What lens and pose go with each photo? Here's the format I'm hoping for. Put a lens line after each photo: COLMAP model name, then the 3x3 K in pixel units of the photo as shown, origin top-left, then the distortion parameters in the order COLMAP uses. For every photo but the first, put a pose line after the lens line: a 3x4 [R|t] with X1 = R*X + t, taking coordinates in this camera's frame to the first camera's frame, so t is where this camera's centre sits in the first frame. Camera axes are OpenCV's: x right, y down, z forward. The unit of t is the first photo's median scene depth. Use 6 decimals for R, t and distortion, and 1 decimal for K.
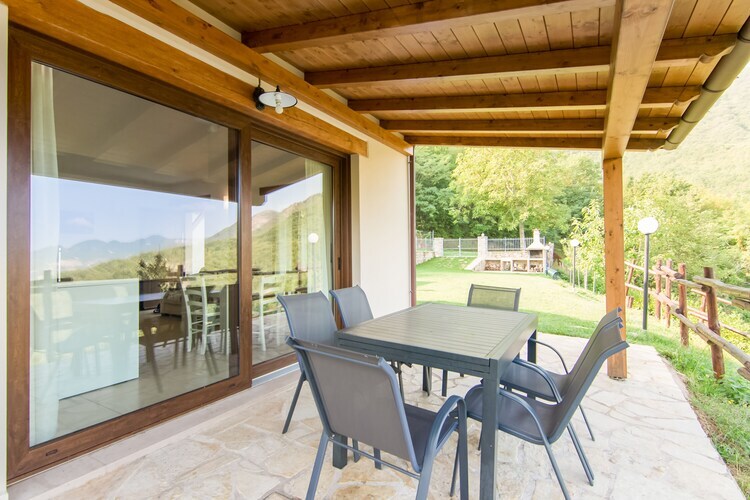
lens RADIAL K [[371.5, 0, 370.0], [0, 371.5, 252.3], [0, 0, 1]] dist [-0.003744, -0.003202]
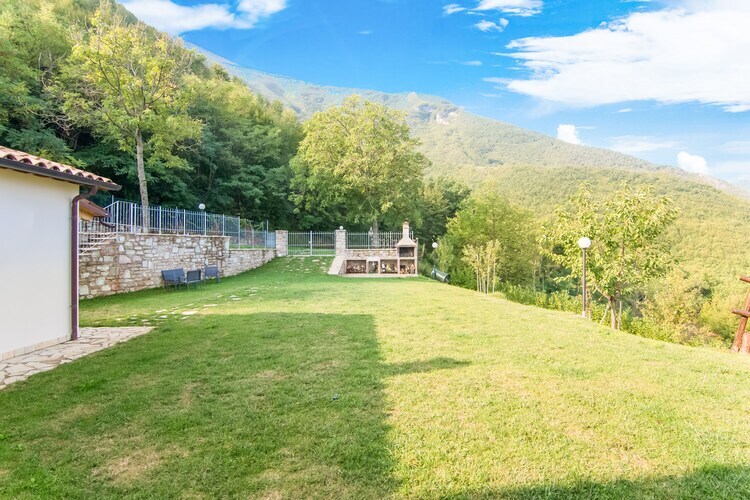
lens RADIAL K [[371.5, 0, 380.2], [0, 371.5, 237.5], [0, 0, 1]] dist [-0.003744, -0.003202]
pose [[0.841637, 0.009070, 0.539967, -0.050066], [0.002615, 0.999779, -0.020869, -0.009916], [-0.540037, 0.018976, 0.841428, 0.298019]]
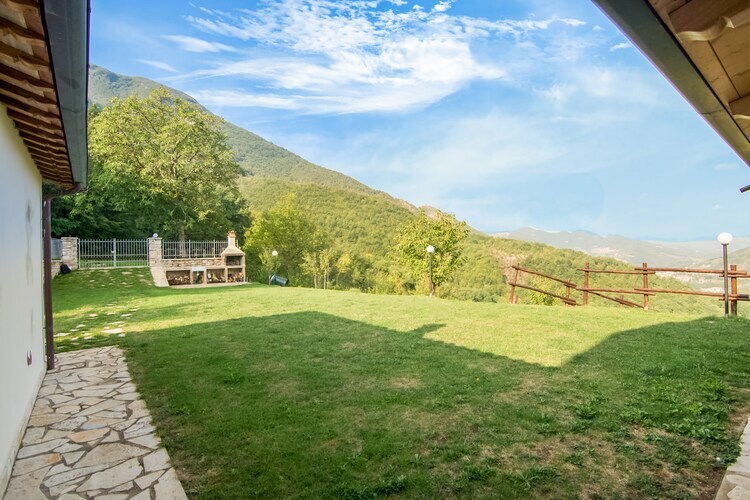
lens RADIAL K [[363.9, 0, 374.2], [0, 363.9, 251.6], [0, 0, 1]] dist [0.006850, 0.000057]
pose [[0.344943, -0.002940, 0.938619, -0.202000], [0.015574, 0.999875, -0.002591, -0.008281], [-0.938494, 0.015512, 0.344946, 0.375719]]
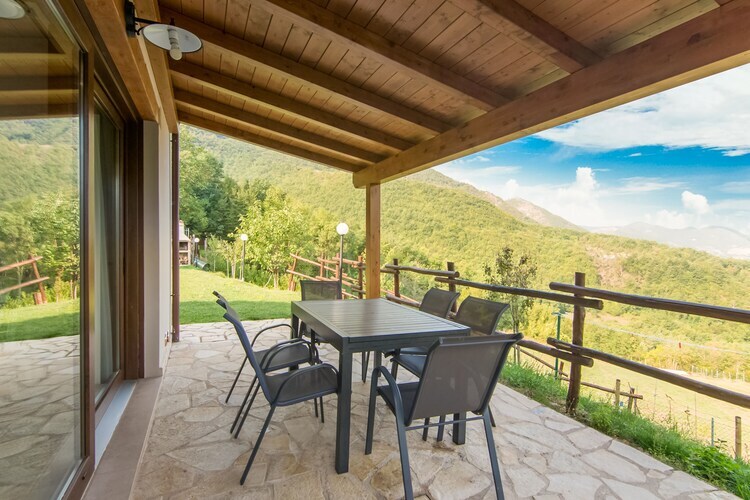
lens RADIAL K [[363.9, 0, 380.9], [0, 363.9, 247.0], [0, 0, 1]] dist [0.006850, 0.000057]
pose [[0.544273, 0.002741, 0.838904, -0.065815], [-0.010357, 0.999940, 0.003453, -0.001970], [-0.838844, -0.010568, 0.544269, 0.030273]]
